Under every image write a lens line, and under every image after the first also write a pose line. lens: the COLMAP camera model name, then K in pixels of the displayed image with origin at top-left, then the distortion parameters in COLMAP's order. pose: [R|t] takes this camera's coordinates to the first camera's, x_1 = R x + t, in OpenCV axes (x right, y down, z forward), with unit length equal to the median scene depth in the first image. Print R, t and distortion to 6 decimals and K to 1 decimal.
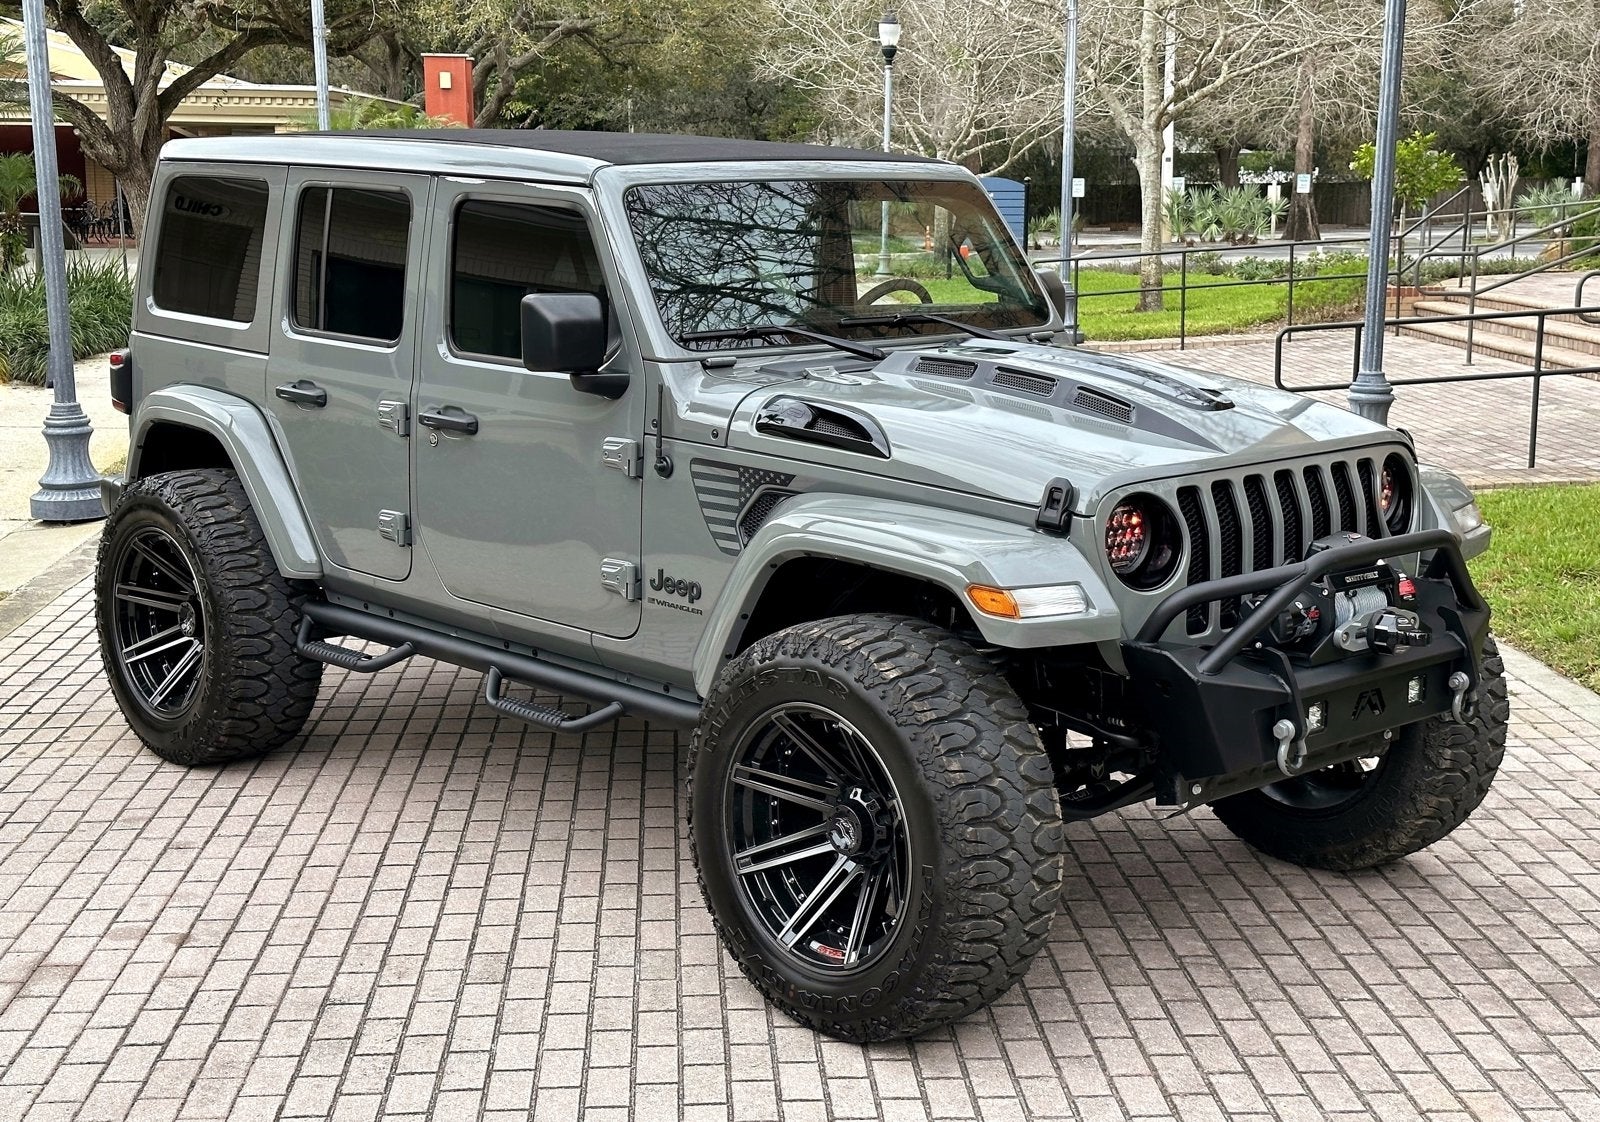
lens RADIAL K [[2105.5, 0, 818.2], [0, 2105.5, 586.5], [0, 0, 1]] dist [0.220611, -0.459988]
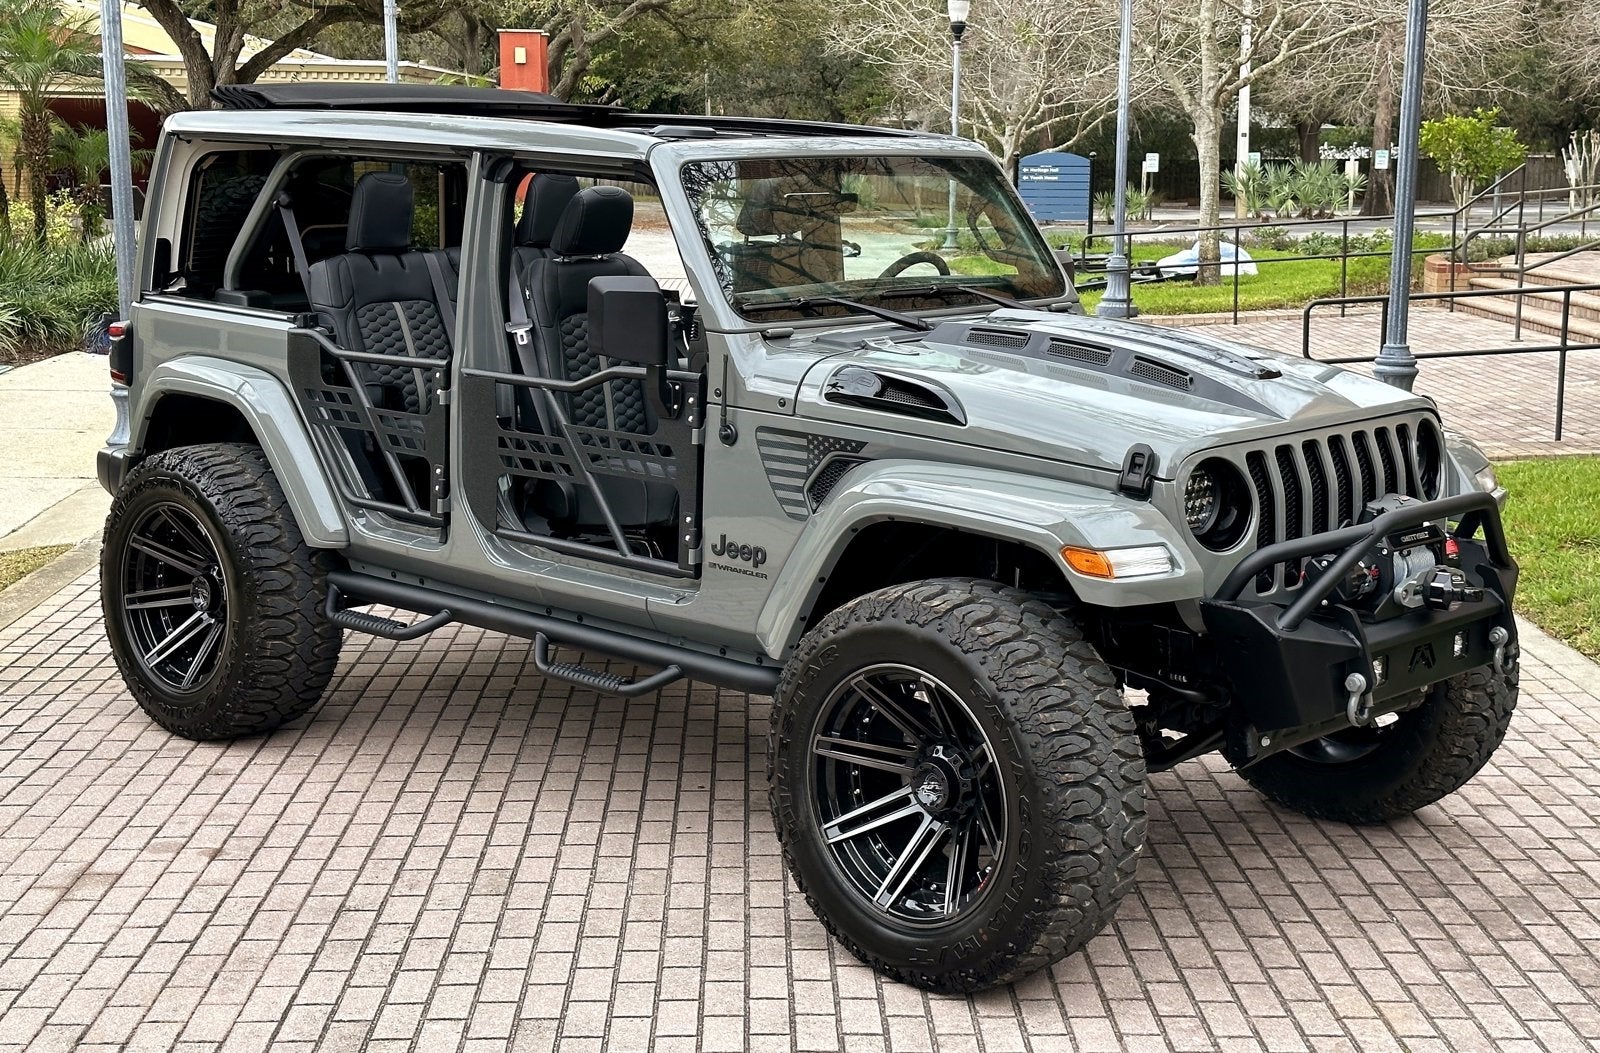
lens RADIAL K [[2115.2, 0, 819.0], [0, 2115.2, 516.6], [0, 0, 1]] dist [0.210546, -0.424673]
pose [[0.999437, 0.009616, -0.032152, 0.042041], [-0.010276, 0.999738, -0.020433, 0.013442], [0.031947, 0.020752, 0.999274, -0.080257]]
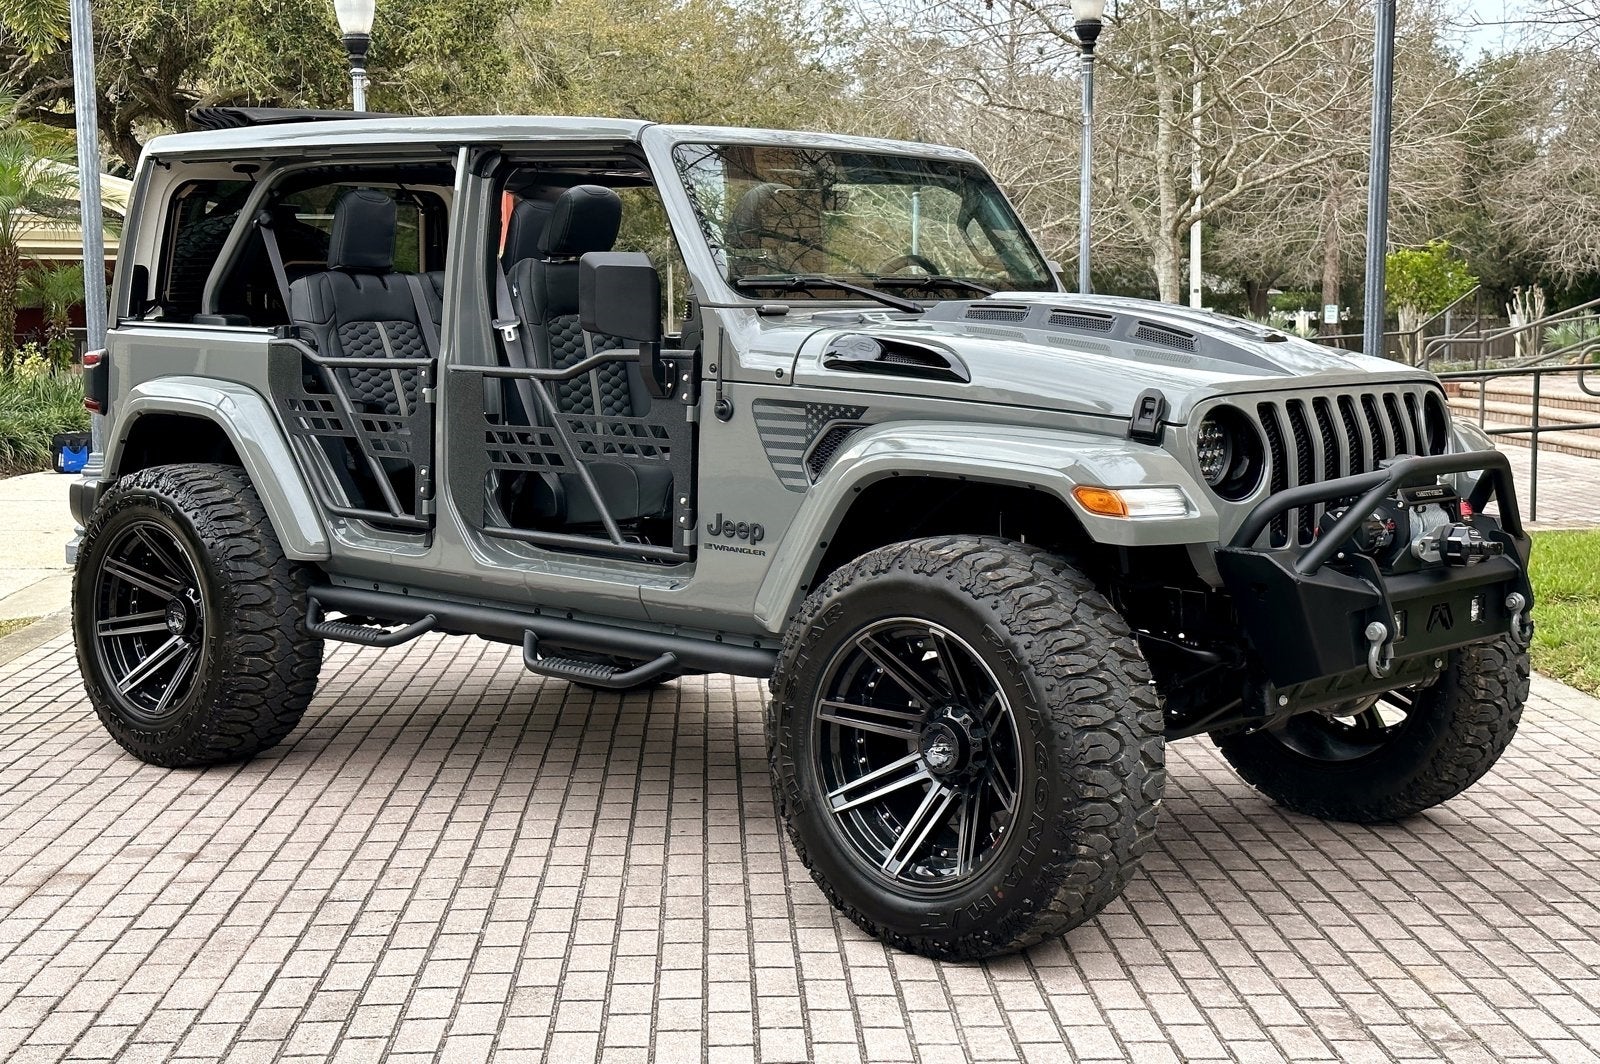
lens RADIAL K [[2105.6, 0, 816.6], [0, 2105.6, 530.1], [0, 0, 1]] dist [0.208403, -0.418051]
pose [[0.999864, -0.001338, -0.016444, 0.025106], [-0.000081, 0.996299, -0.085959, 0.095583], [0.016498, 0.085949, 0.996163, -0.047296]]
